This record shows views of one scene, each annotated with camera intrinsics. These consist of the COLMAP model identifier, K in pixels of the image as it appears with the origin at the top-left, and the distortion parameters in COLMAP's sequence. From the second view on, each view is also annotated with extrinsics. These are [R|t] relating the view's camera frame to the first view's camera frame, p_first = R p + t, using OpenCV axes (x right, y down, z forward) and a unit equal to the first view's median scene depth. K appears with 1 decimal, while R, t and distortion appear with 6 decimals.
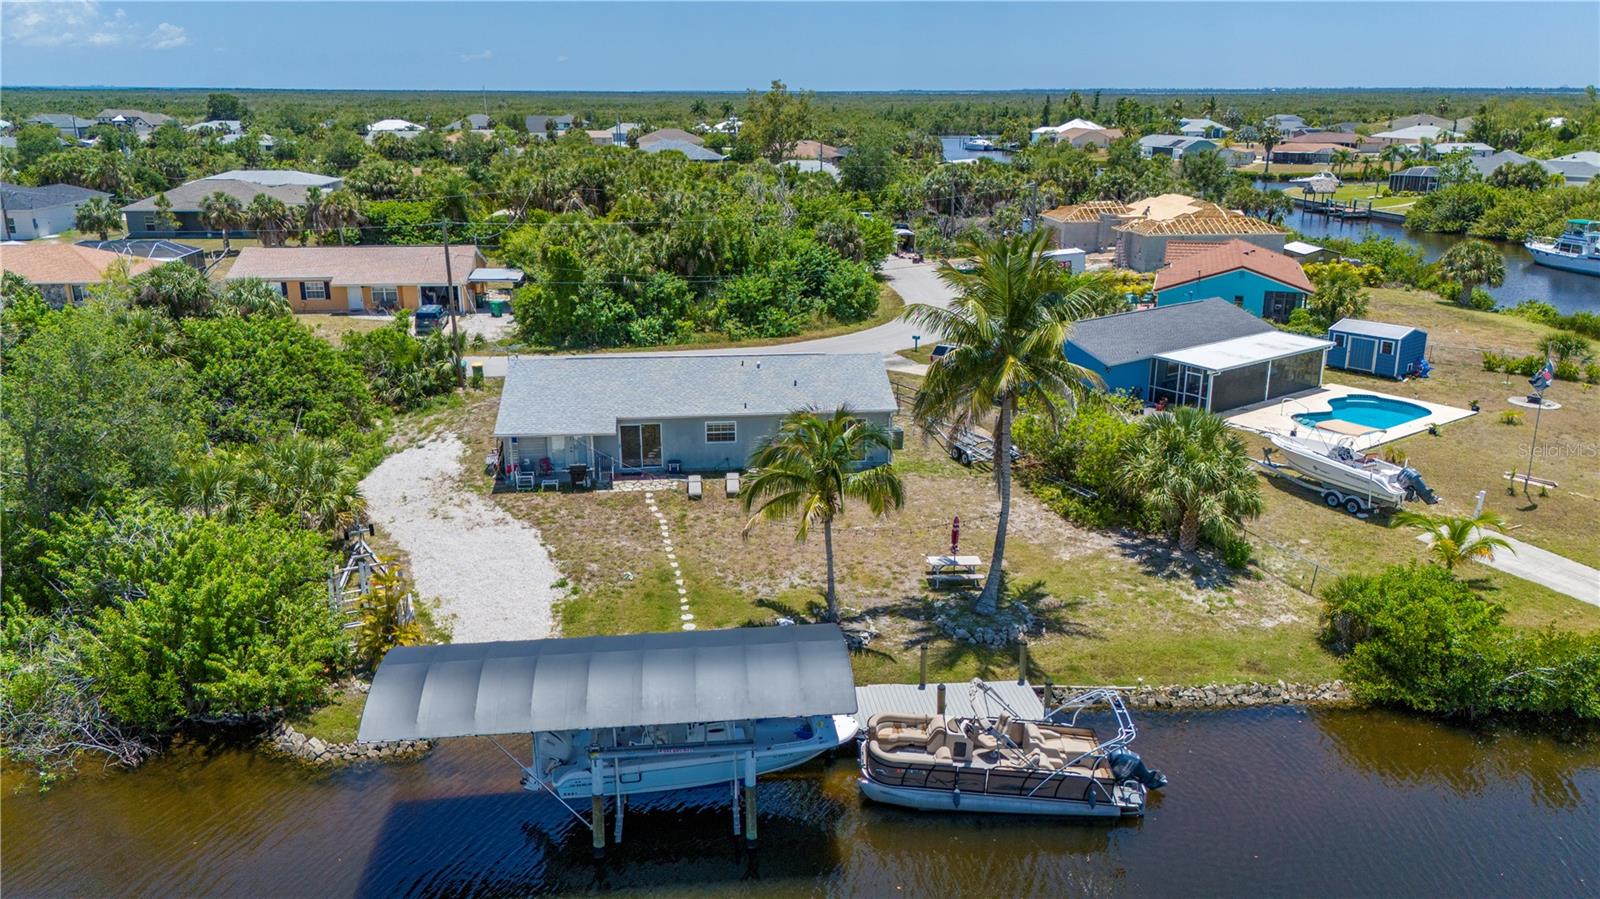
lens RADIAL K [[1197.7, 0, 800.0], [0, 1197.7, 449.5], [0, 0, 1]] dist [0.037988, 0.001820]
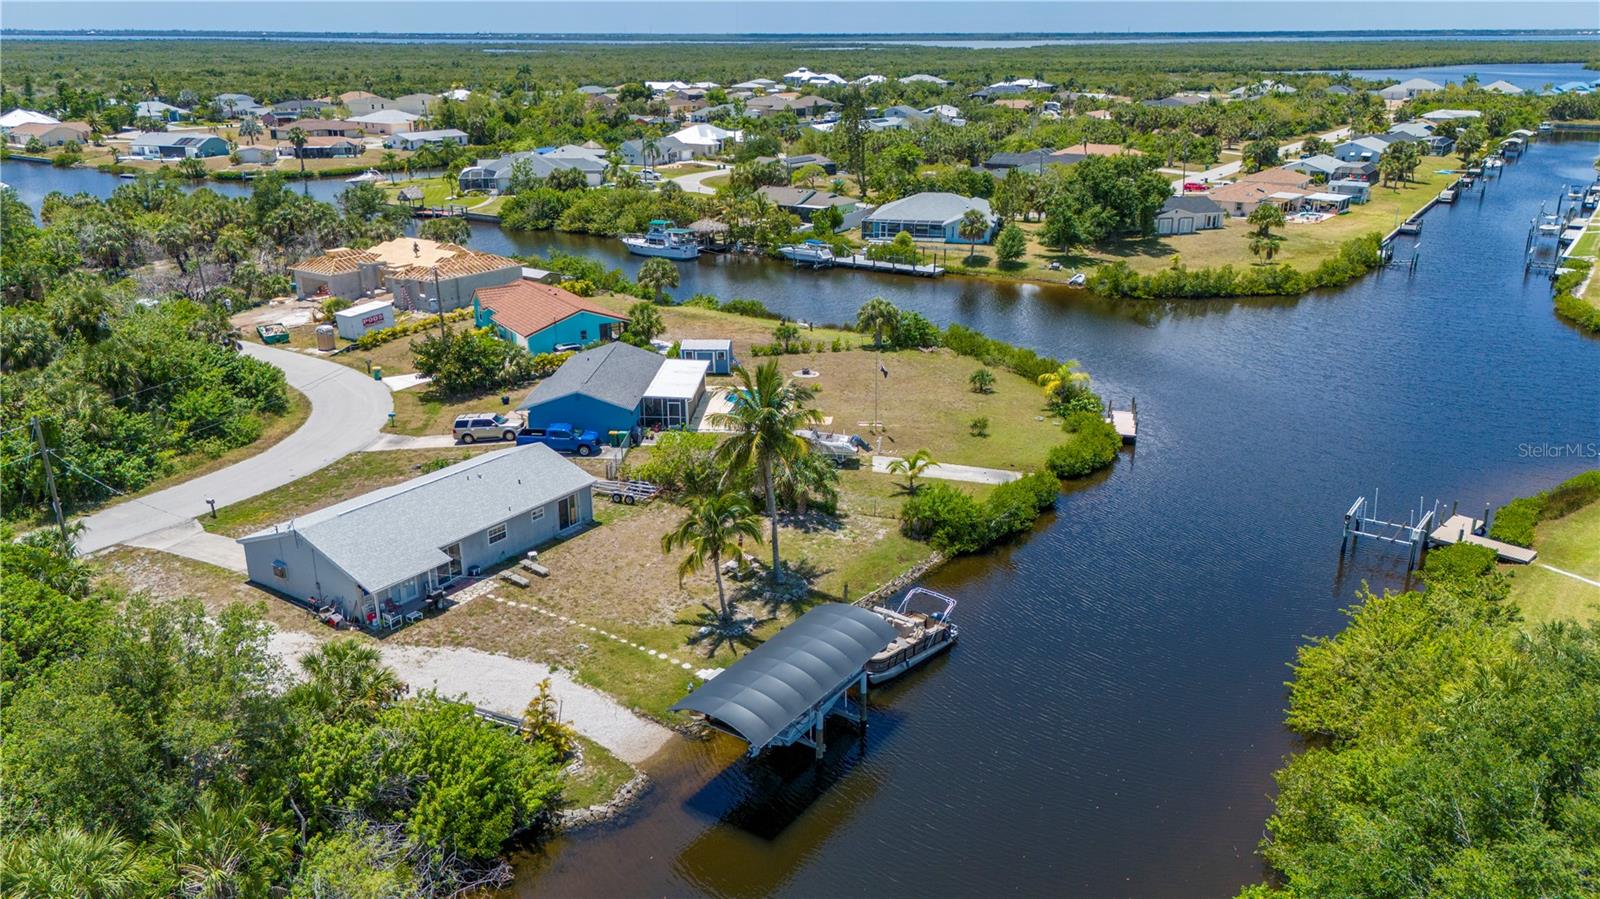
lens RADIAL K [[1183.8, 0, 800.0], [0, 1183.8, 449.5], [0, 0, 1]] dist [0.064200, -0.064371]
pose [[0.646237, -0.254717, 0.719373, -0.701197], [0.221494, 0.964679, 0.142599, -0.198367], [-0.730286, 0.067184, 0.679829, -0.121878]]
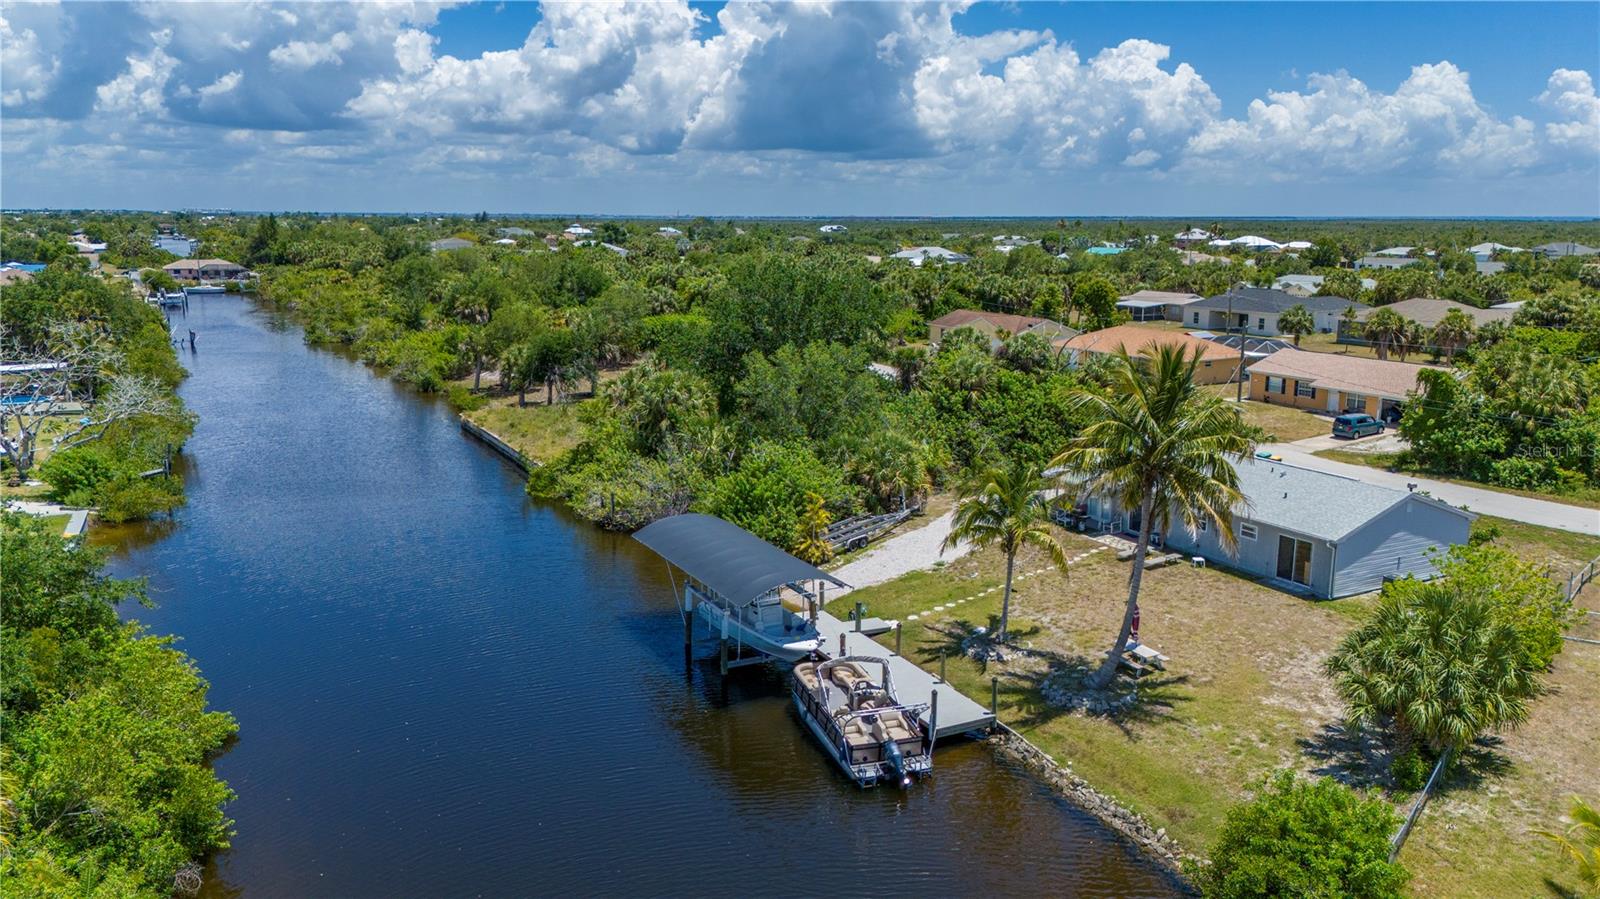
lens RADIAL K [[1183.8, 0, 800.0], [0, 1183.8, 449.5], [0, 0, 1]] dist [0.064200, -0.064371]
pose [[0.381423, 0.181986, -0.906310, 0.706409], [-0.271429, 0.959261, 0.078387, -0.057576], [0.883653, 0.216101, 0.415280, 0.196589]]
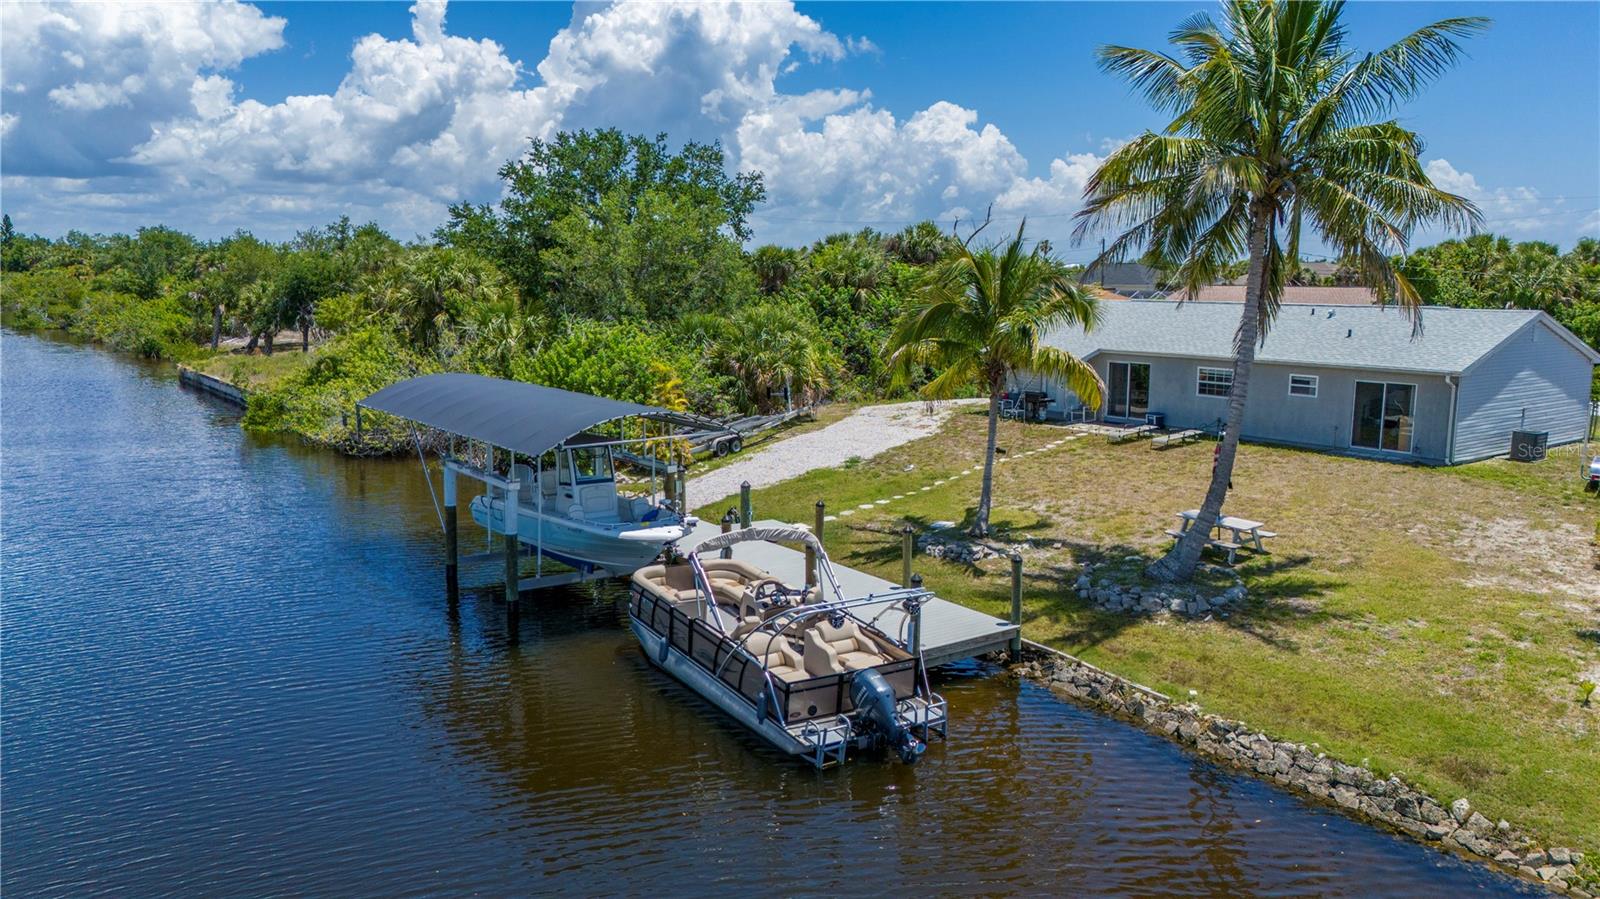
lens RADIAL K [[1175.2, 0, 800.0], [0, 1175.2, 449.5], [0, 0, 1]] dist [0.077854, -0.071526]
pose [[0.509367, 0.130811, -0.850549, 0.408346], [-0.249649, 0.968336, -0.000581, 0.085054], [0.823542, 0.212634, 0.525895, 0.362941]]
